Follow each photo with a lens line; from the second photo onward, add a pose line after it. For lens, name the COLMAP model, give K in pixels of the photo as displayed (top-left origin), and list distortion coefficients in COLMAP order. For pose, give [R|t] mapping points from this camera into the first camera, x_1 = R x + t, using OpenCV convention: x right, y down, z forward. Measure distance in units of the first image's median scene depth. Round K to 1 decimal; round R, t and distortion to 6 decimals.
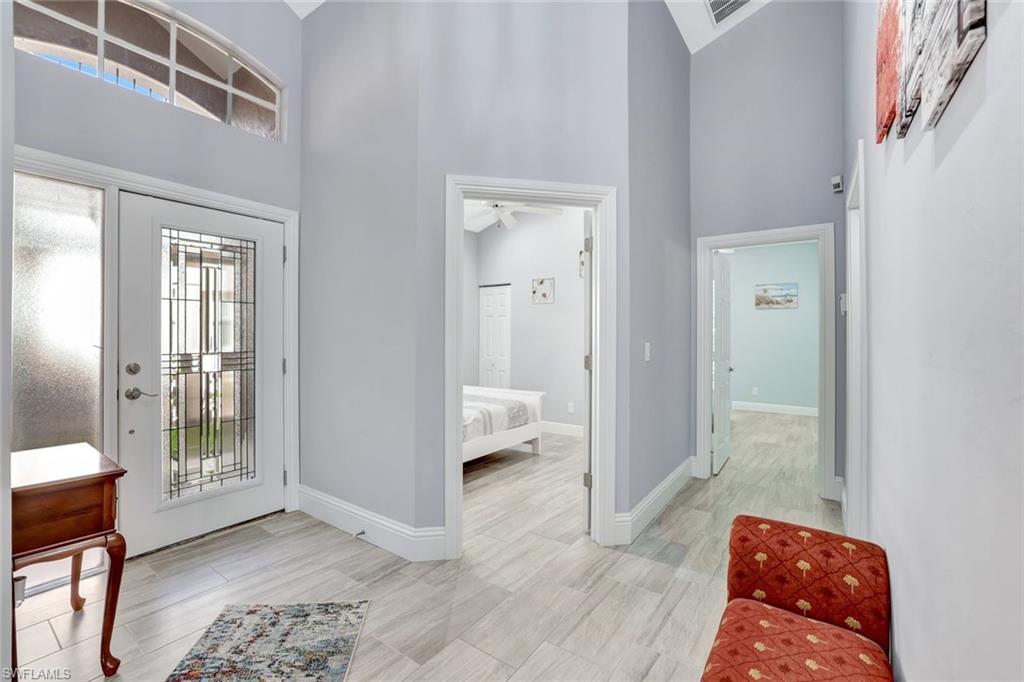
lens RADIAL K [[429.6, 0, 512.0], [0, 429.6, 341.0], [0, 0, 1]] dist [0.000109, -0.000001]
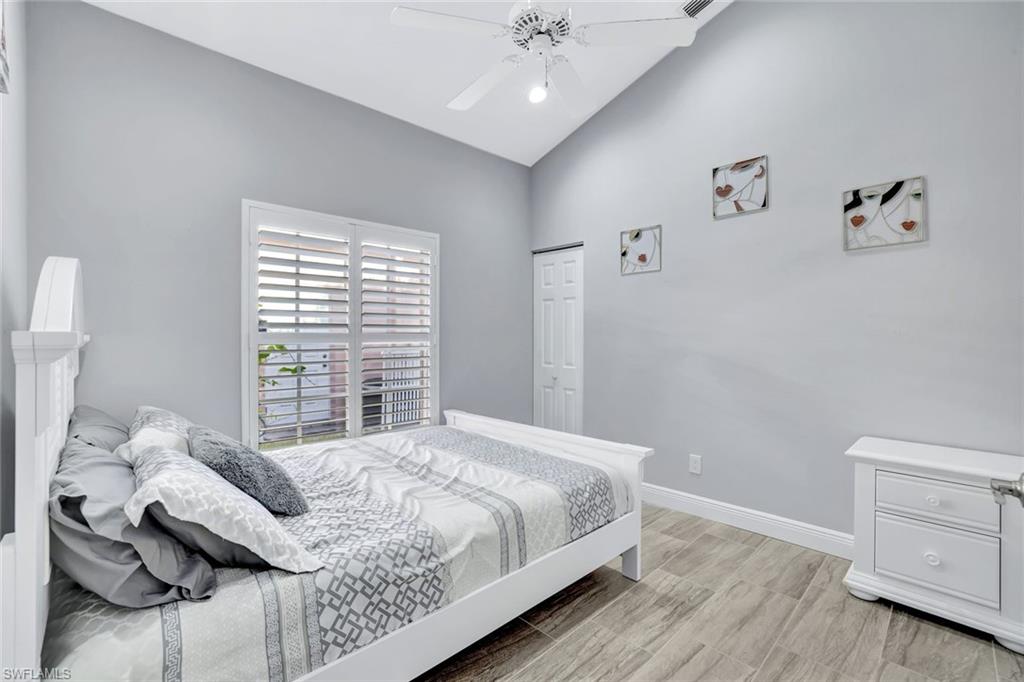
lens RADIAL K [[444.1, 0, 512.0], [0, 444.1, 341.0], [0, 0, 1]] dist [-0.001786, -0.000073]
pose [[0.982887, -0.002843, -0.184187, 0.014050], [0.003220, 0.999993, 0.001748, 0.000488], [0.184181, -0.002311, 0.982890, 0.398305]]
